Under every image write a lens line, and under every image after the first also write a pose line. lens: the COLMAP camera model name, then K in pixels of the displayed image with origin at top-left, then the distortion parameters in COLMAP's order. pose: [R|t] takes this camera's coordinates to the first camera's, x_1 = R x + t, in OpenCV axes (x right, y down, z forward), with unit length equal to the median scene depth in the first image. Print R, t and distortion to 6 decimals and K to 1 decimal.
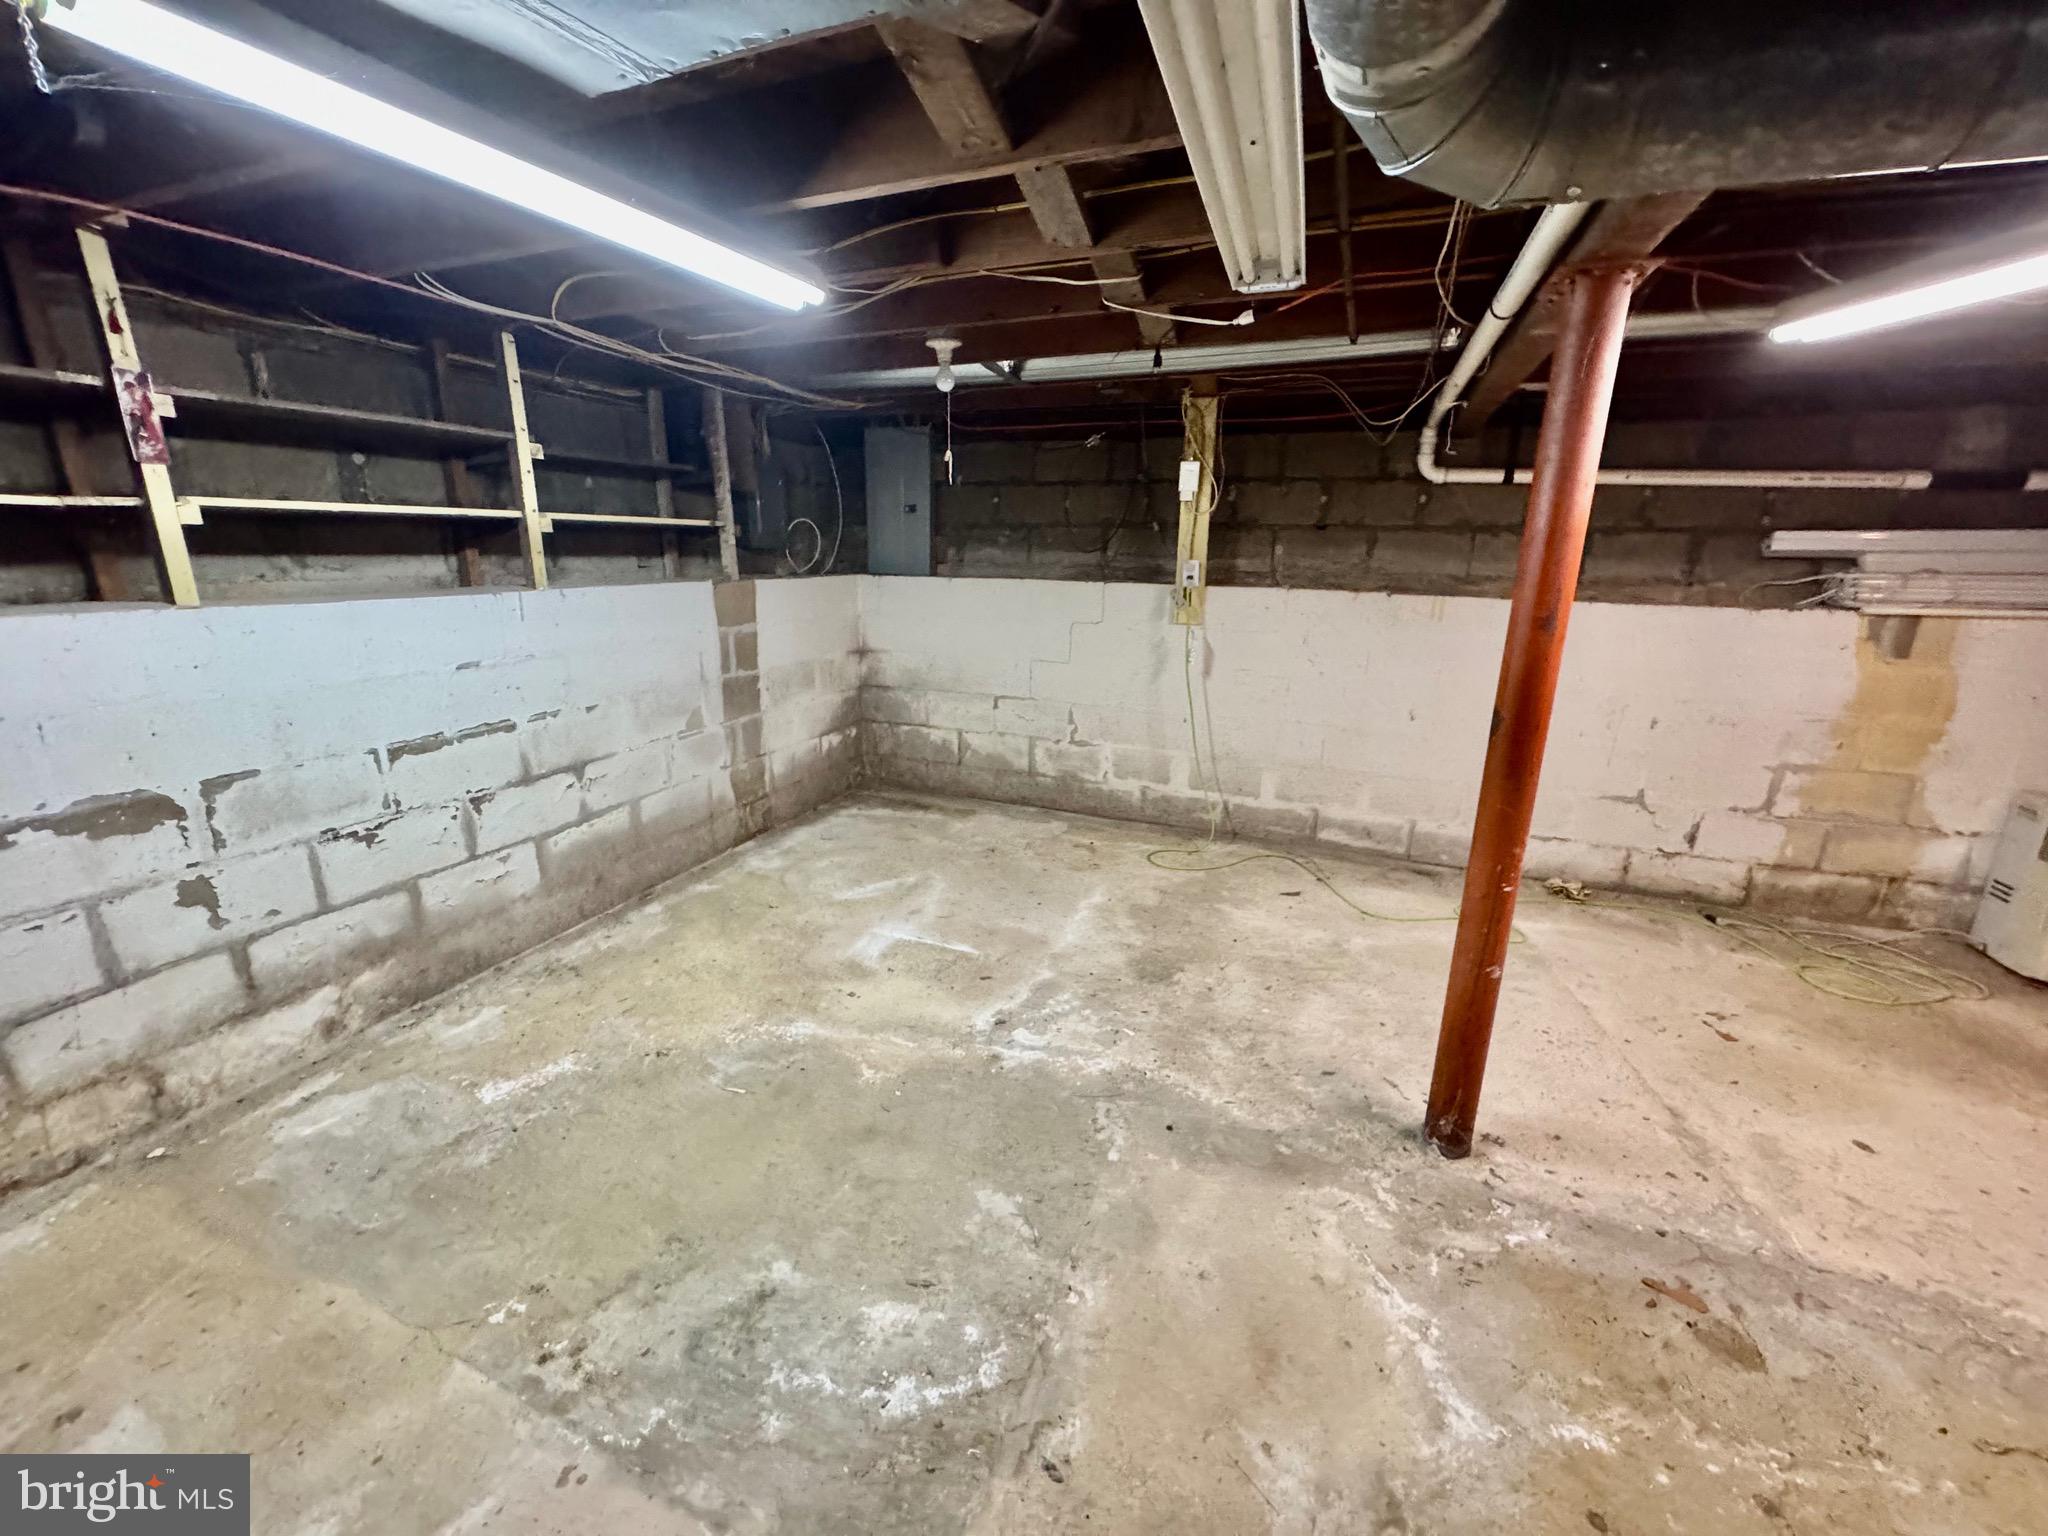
lens RADIAL K [[817.0, 0, 1016.2], [0, 817.0, 766.3], [0, 0, 1]] dist [-0.002247, 0.000391]
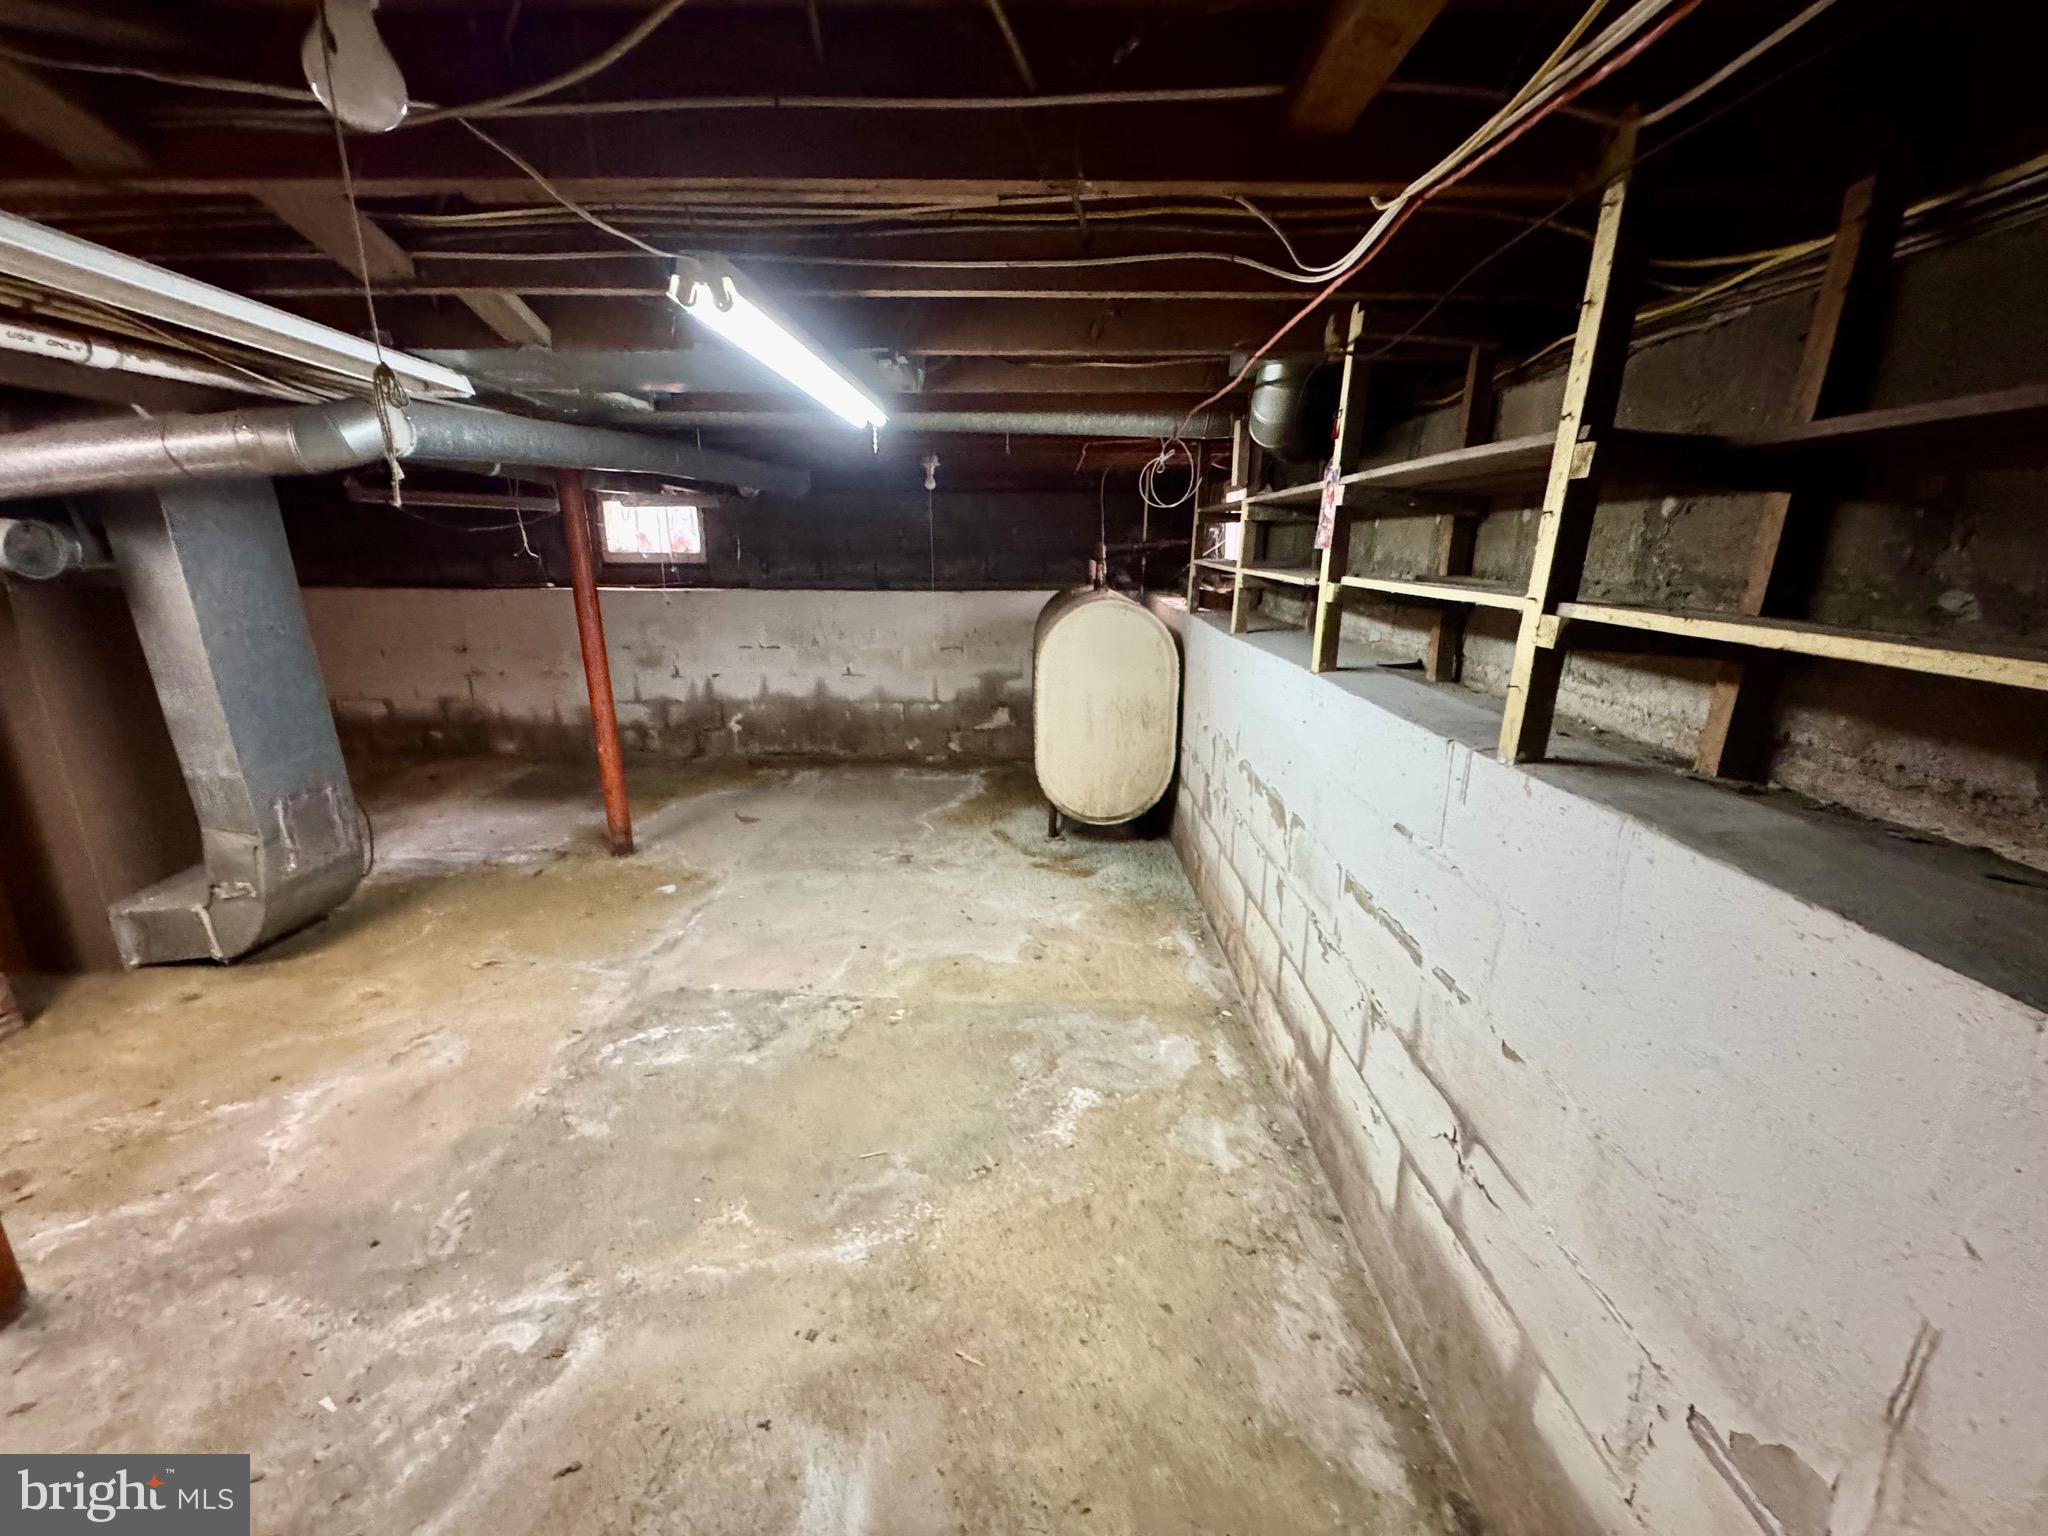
lens RADIAL K [[817.0, 0, 1025.9], [0, 817.0, 771.8], [0, 0, 1]] dist [-0.002247, 0.000391]
pose [[-0.931426, 0.081559, -0.354674, -0.186563], [-0.111821, 0.863285, 0.492174, -0.481799], [0.346326, 0.498084, -0.794966, 1.496007]]
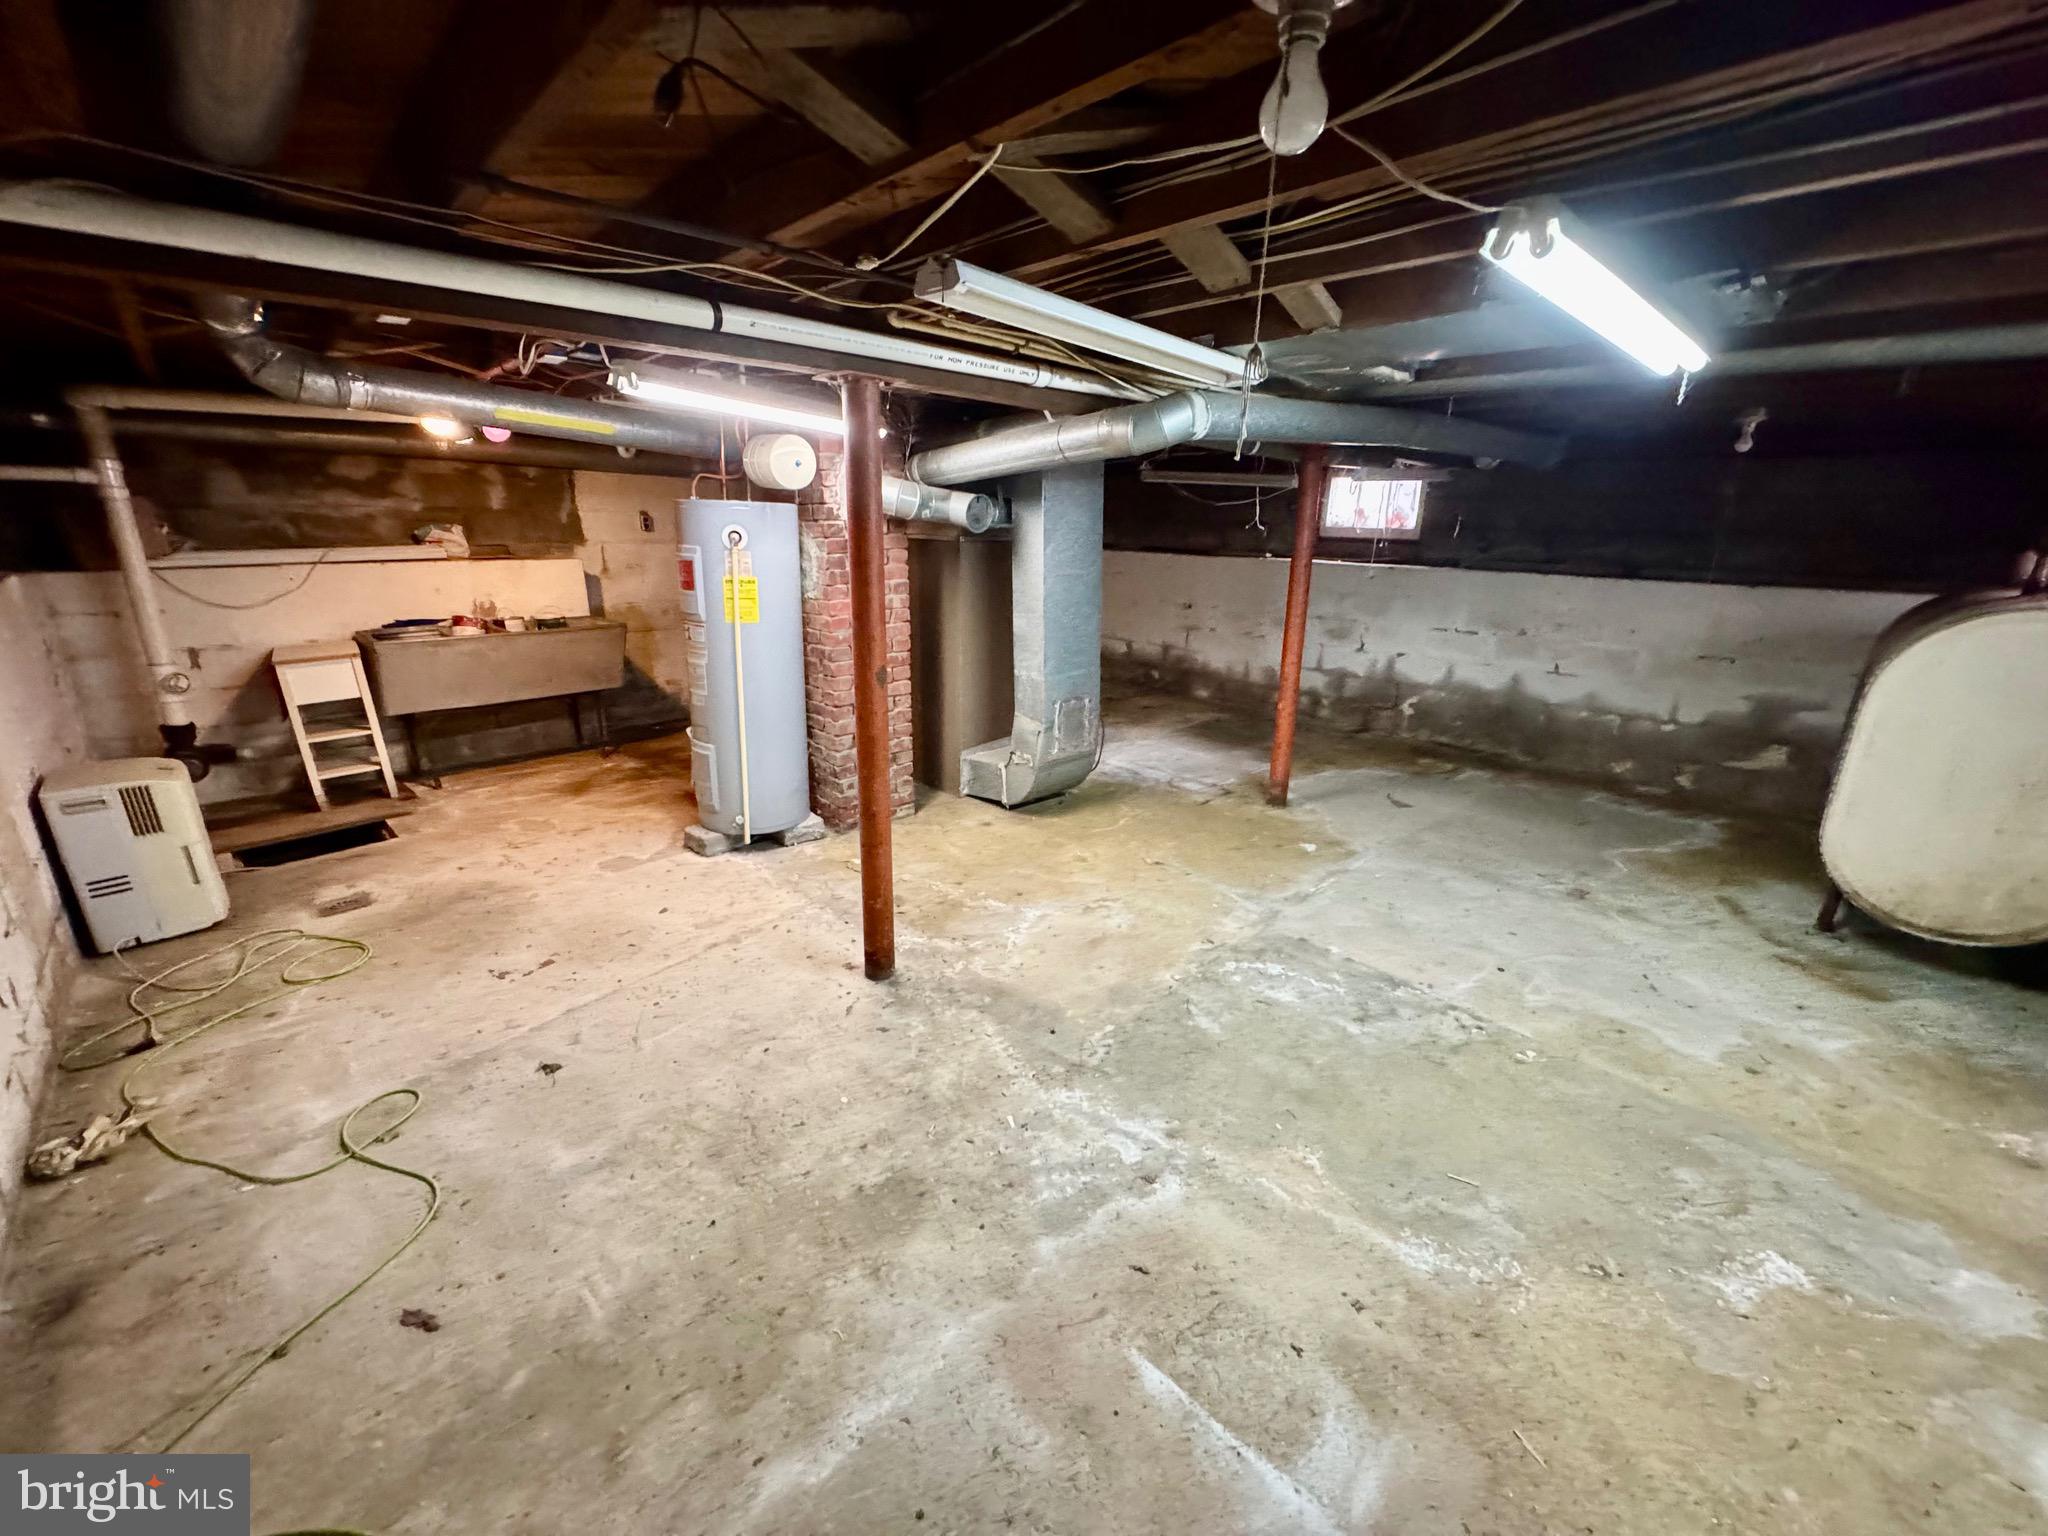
lens RADIAL K [[817.0, 0, 1021.9], [0, 817.0, 771.2], [0, 0, 1]] dist [-0.002247, 0.000391]
pose [[-0.912766, -0.149585, 0.380108, -0.158169], [0.079539, 0.847642, 0.524573, -0.477266], [-0.400664, 0.509046, -0.761801, 1.531973]]
